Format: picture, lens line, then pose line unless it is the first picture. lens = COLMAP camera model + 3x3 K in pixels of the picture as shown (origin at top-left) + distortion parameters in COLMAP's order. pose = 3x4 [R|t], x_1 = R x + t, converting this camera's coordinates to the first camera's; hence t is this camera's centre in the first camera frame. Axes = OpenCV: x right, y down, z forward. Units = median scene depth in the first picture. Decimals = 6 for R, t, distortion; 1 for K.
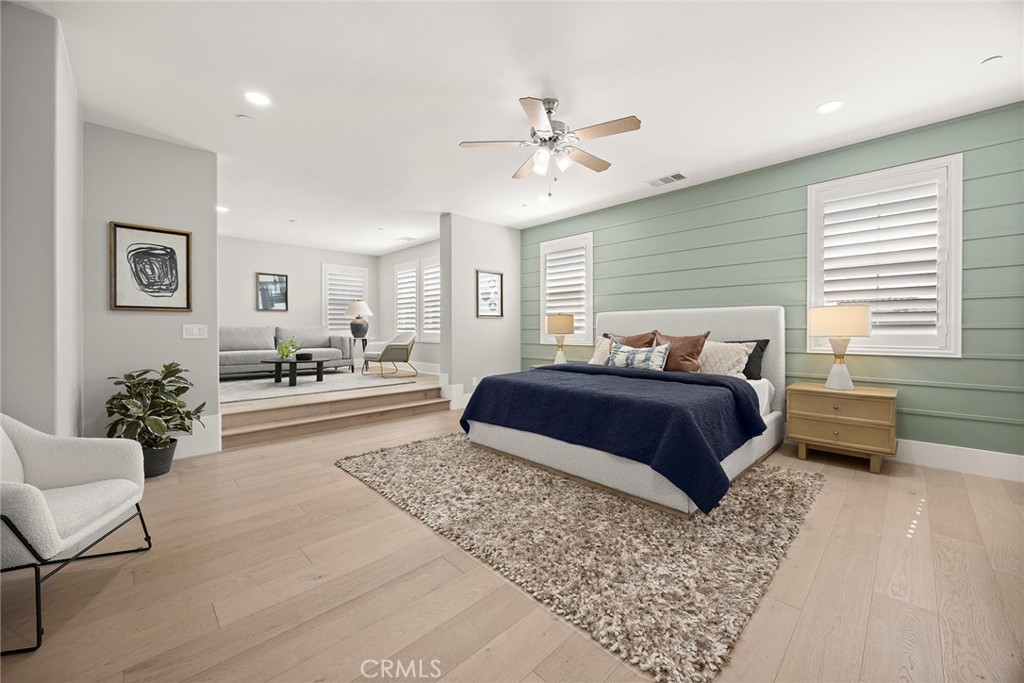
lens RADIAL K [[401.8, 0, 513.5], [0, 401.8, 326.9], [0, 0, 1]] dist [-0.000322, -0.000034]
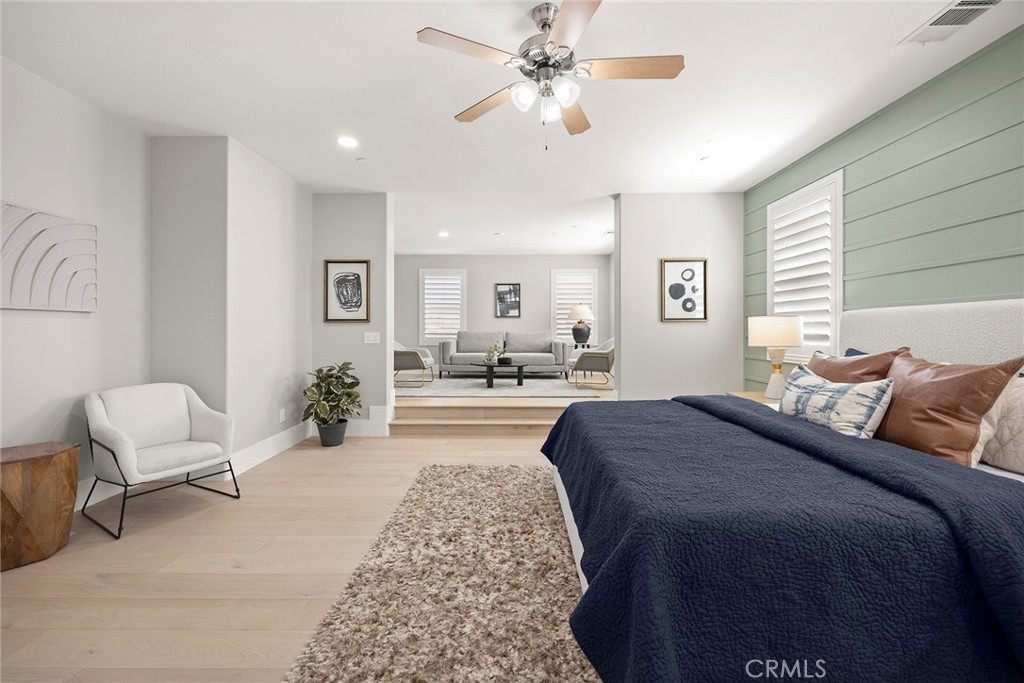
lens RADIAL K [[423.8, 0, 510.7], [0, 423.8, 326.7], [0, 0, 1]] dist [0.002219, 0.000050]
pose [[0.697934, -0.003928, -0.716152, 0.429480], [0.001350, 0.999990, -0.004169, -0.016142], [0.716161, 0.001943, 0.697932, 0.350032]]
